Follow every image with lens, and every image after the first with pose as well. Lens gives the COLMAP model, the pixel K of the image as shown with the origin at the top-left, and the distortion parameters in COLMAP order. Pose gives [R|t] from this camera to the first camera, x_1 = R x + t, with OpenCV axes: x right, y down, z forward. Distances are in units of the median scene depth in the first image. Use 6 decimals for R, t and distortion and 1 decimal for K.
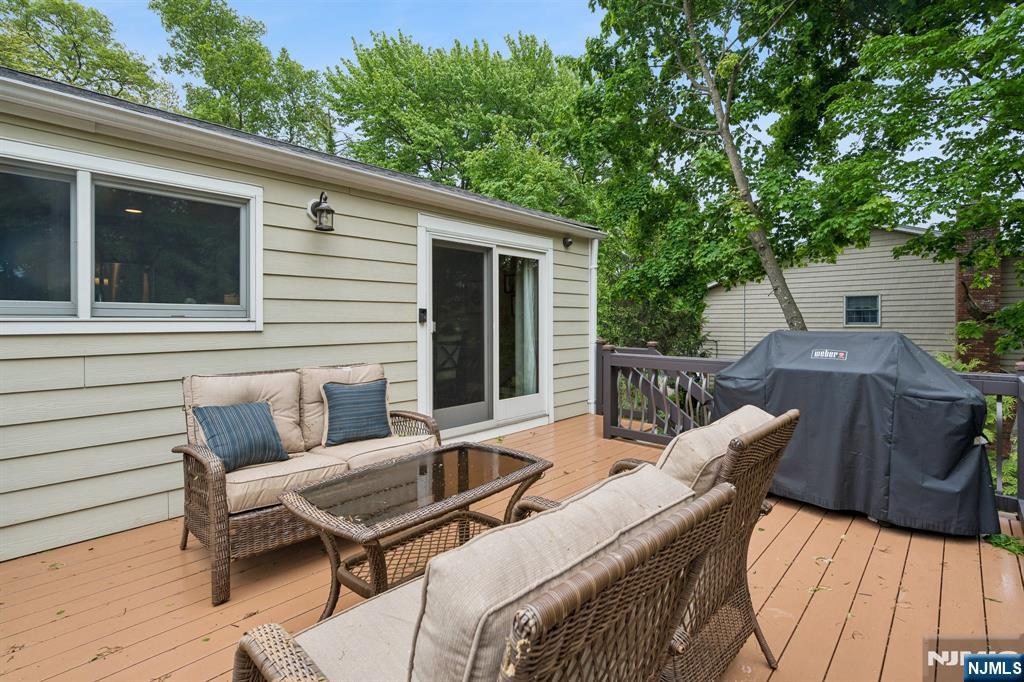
lens RADIAL K [[478.3, 0, 505.6], [0, 478.3, 324.3], [0, 0, 1]] dist [-0.003580, 0.000915]
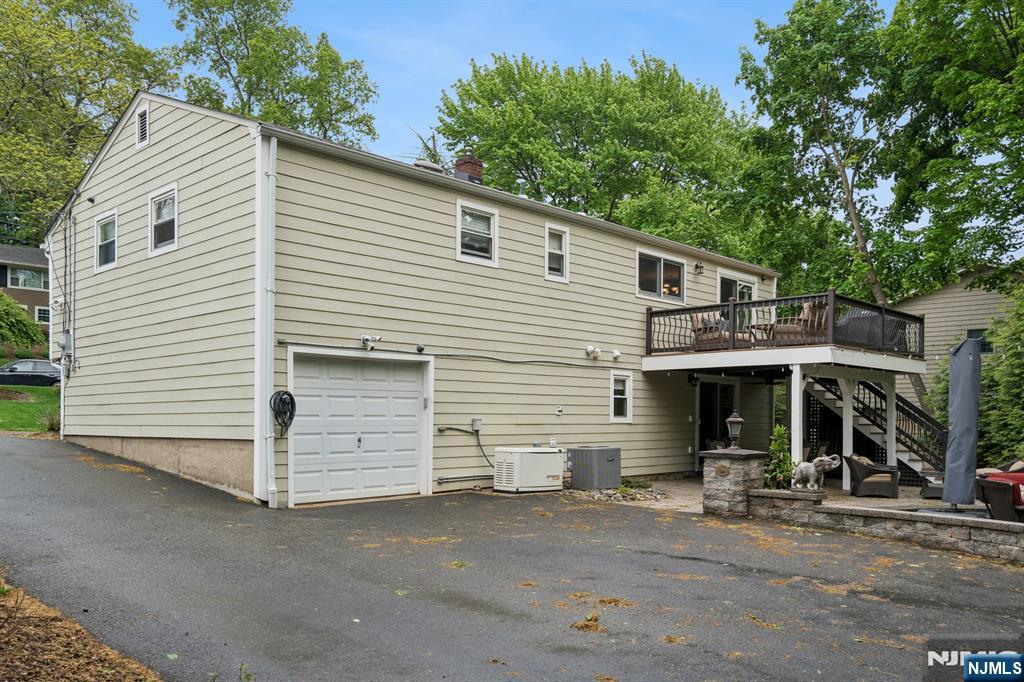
lens RADIAL K [[830.1, 0, 545.6], [0, 830.1, 422.6], [0, 0, 1]] dist [-0.000957, -0.000627]
pose [[0.999458, -0.001614, 0.032873, -0.267998], [0.001651, 0.999998, -0.001099, 0.129013], [-0.032871, 0.001153, 0.999459, -0.726215]]
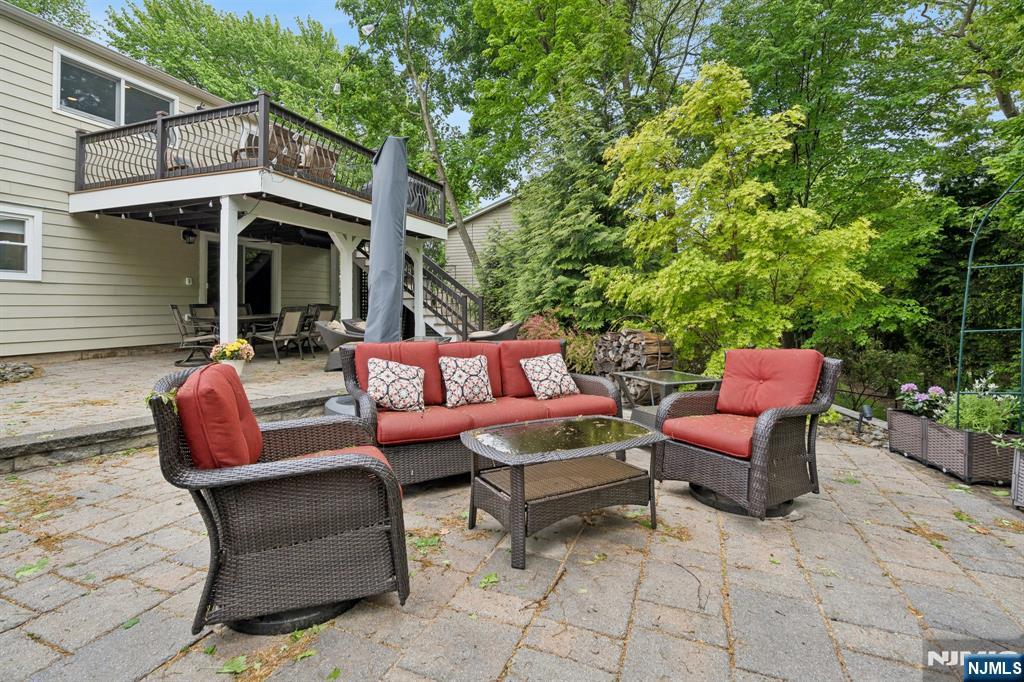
lens RADIAL K [[478.3, 0, 513.6], [0, 478.3, 299.1], [0, 0, 1]] dist [-0.003580, 0.000915]
pose [[0.914575, -0.000151, 0.404415, 0.019486], [0.006060, 0.999893, -0.013331, 0.148834], [-0.404370, 0.014643, 0.914478, -0.362526]]
